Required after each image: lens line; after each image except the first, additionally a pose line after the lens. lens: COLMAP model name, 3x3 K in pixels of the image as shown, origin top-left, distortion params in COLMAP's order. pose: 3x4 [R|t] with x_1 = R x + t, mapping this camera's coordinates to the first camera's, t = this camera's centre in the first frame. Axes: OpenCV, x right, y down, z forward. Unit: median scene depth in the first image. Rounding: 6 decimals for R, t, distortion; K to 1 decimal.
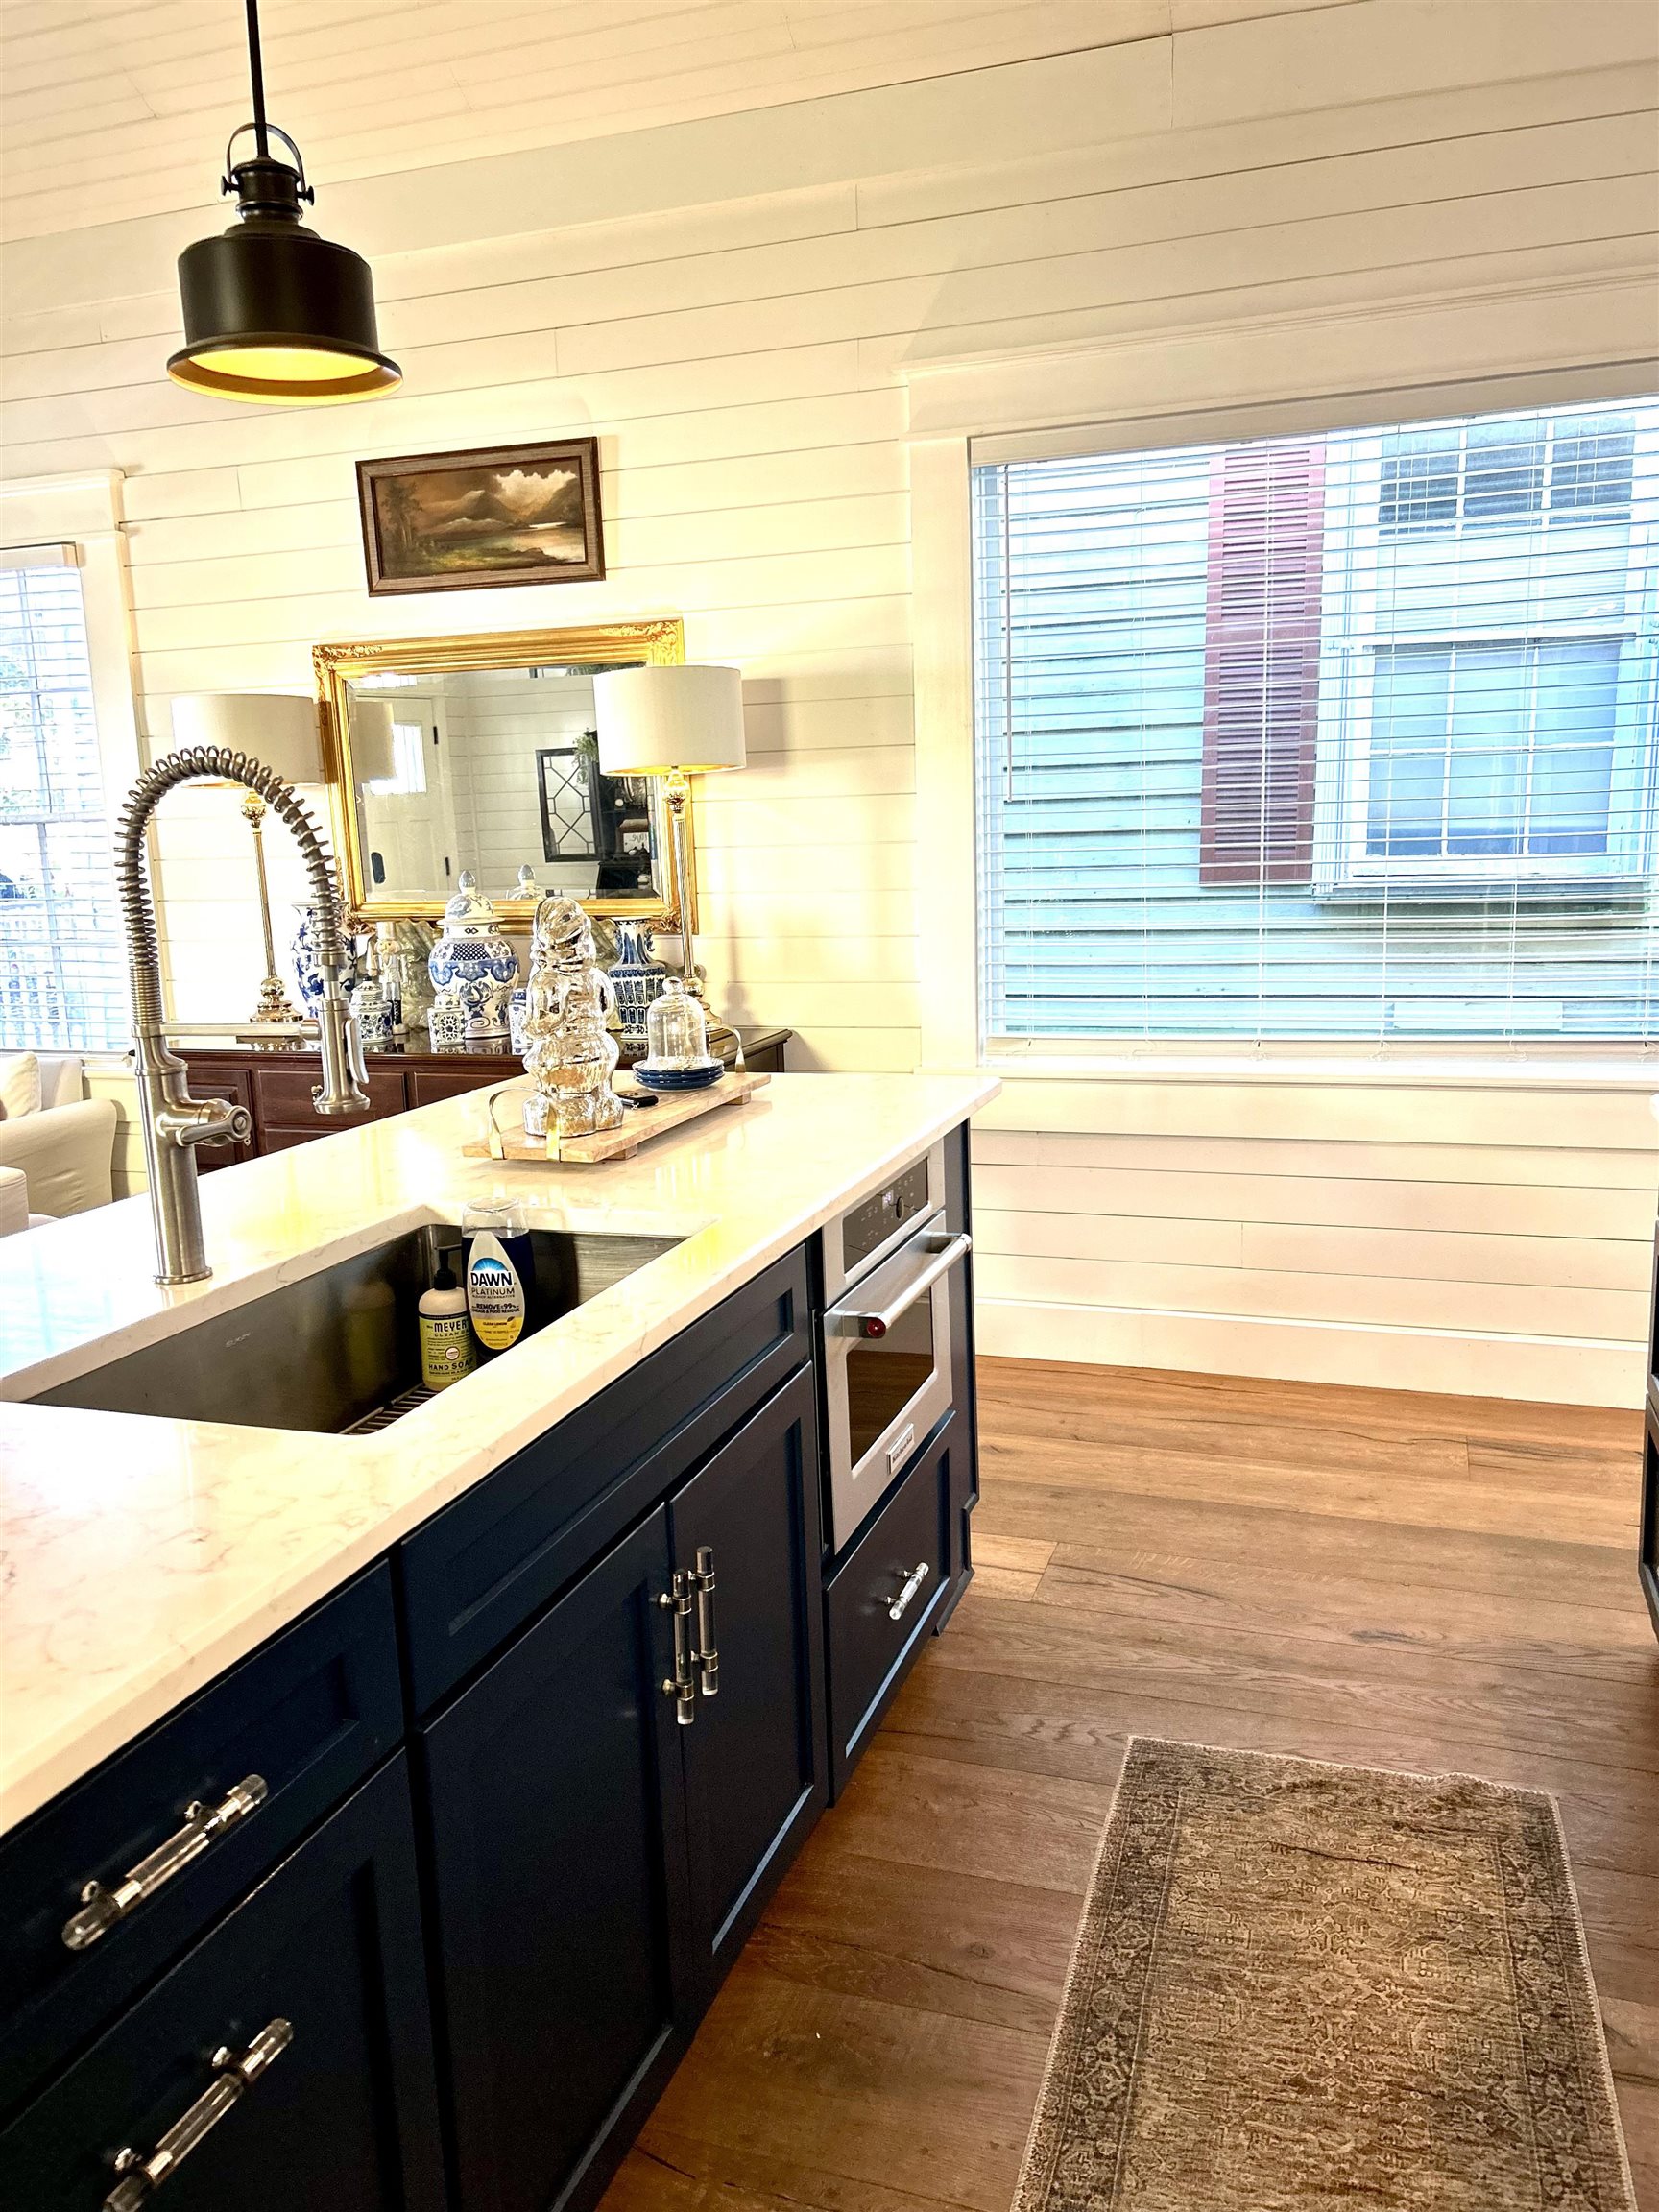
lens RADIAL K [[1644.0, 0, 793.3], [0, 1644.0, 1113.1], [0, 0, 1]] dist [0.056768, -0.059951]
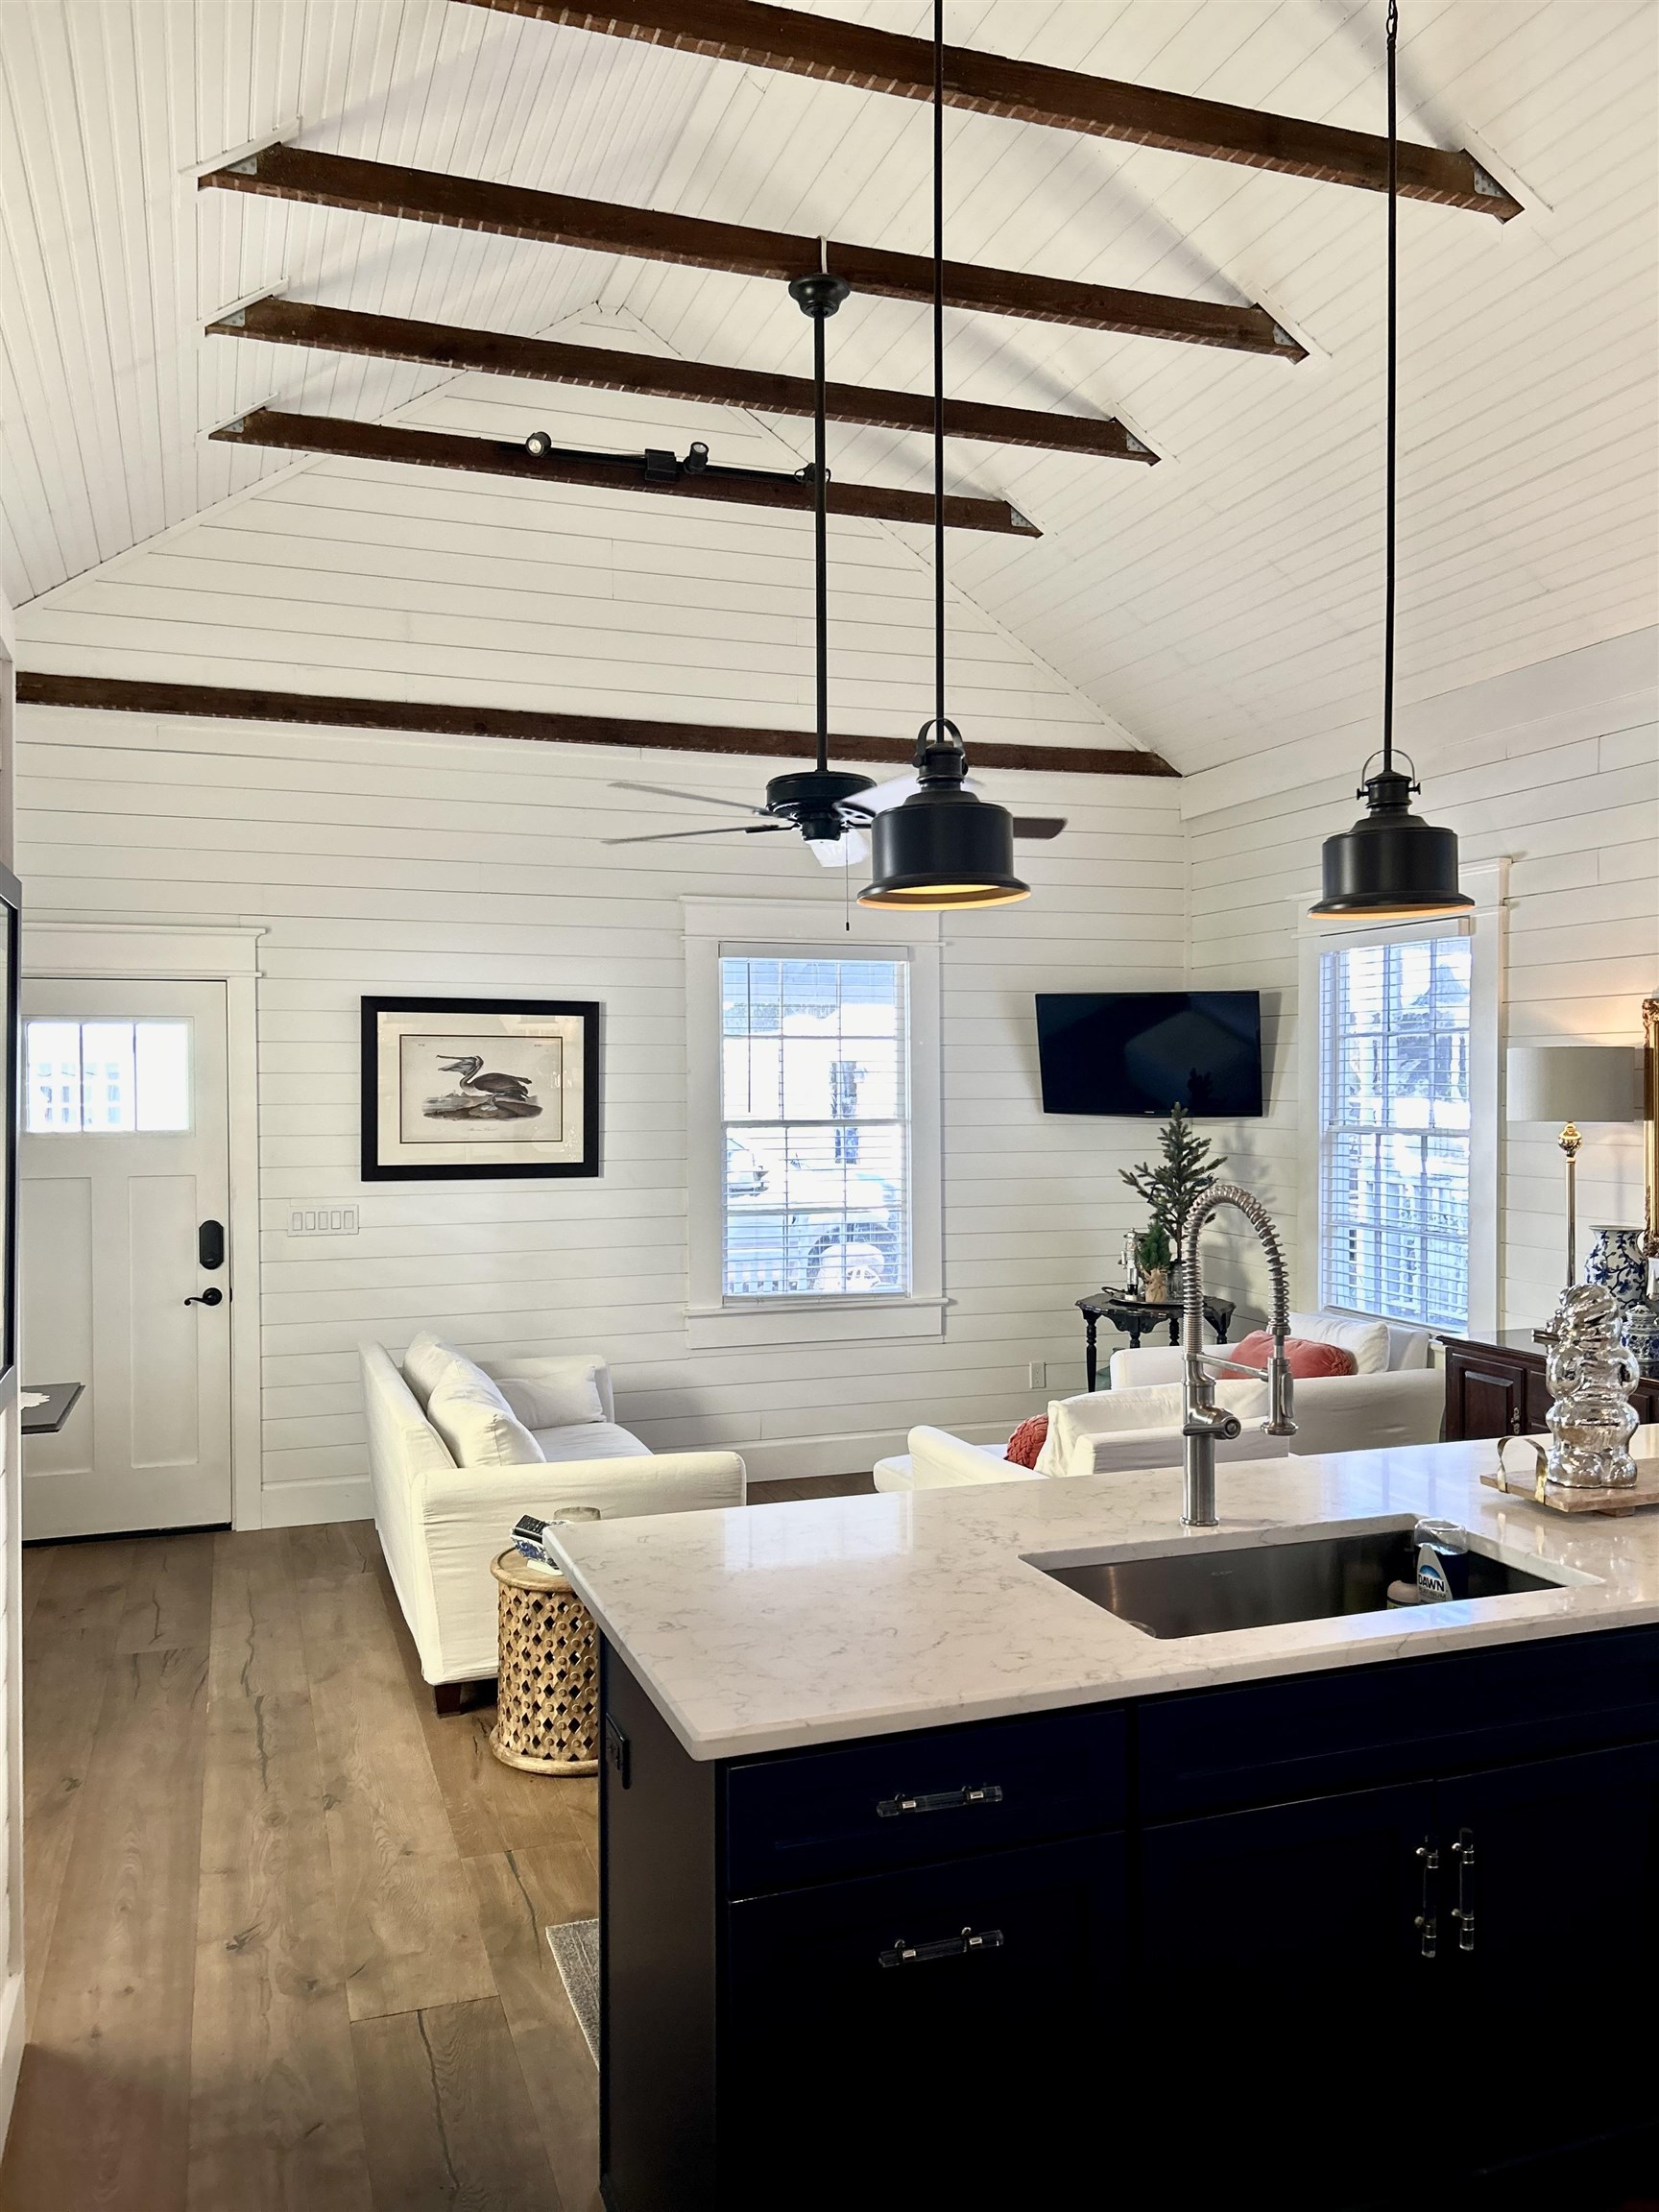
lens RADIAL K [[1663.2, 0, 858.4], [0, 1663.2, 1105.1], [0, 0, 1]] dist [0.064205, -0.078088]
pose [[0.640972, 0.042852, -0.766367, 0.516152], [-0.151687, 0.985821, -0.071745, -0.105101], [0.752426, 0.162234, 0.638384, -0.238907]]
